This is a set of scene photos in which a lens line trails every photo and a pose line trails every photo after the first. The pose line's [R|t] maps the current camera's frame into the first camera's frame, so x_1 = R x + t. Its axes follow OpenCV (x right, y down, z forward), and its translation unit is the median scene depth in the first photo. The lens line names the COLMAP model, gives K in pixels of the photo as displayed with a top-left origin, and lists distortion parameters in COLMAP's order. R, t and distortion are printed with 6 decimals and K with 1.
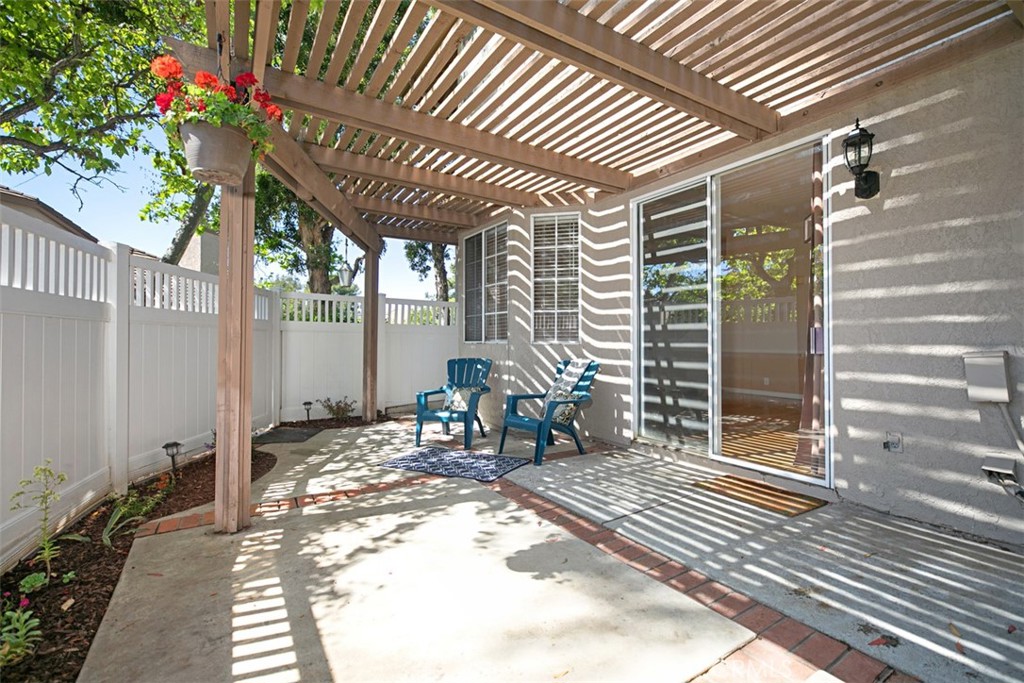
lens RADIAL K [[457.7, 0, 512.8], [0, 457.7, 334.2], [0, 0, 1]] dist [0.008070, 0.000099]
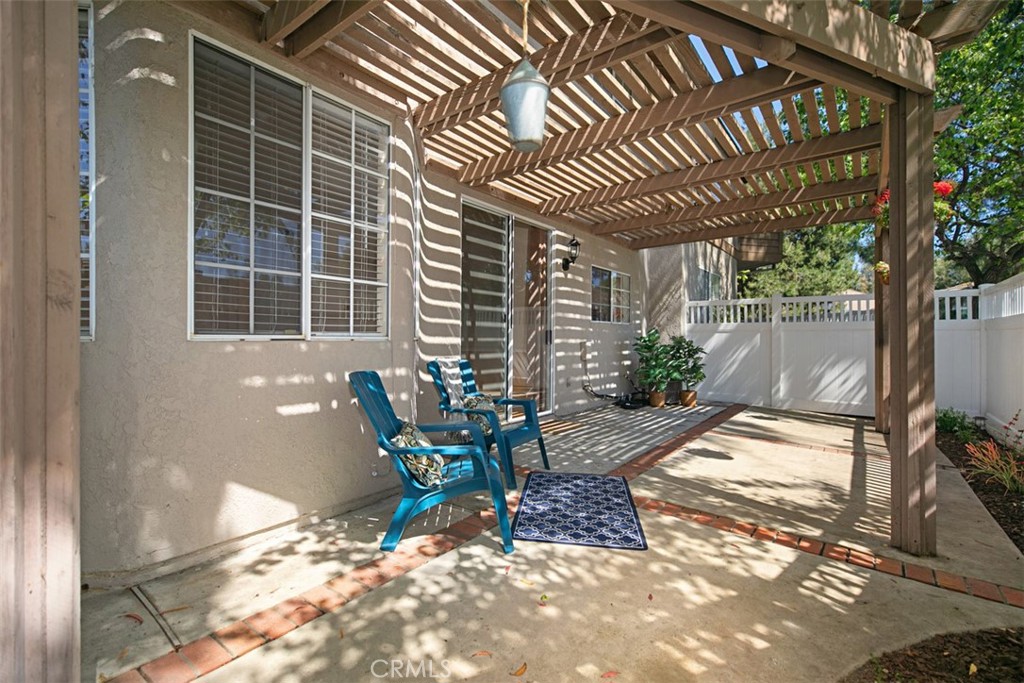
lens RADIAL K [[457.7, 0, 510.0], [0, 457.7, 343.4], [0, 0, 1]] dist [0.008070, 0.000099]
pose [[-0.358079, -0.002837, 0.933687, -0.923432], [-0.006423, 0.999979, 0.000575, 0.039159], [-0.933669, -0.005792, -0.358090, 1.626942]]
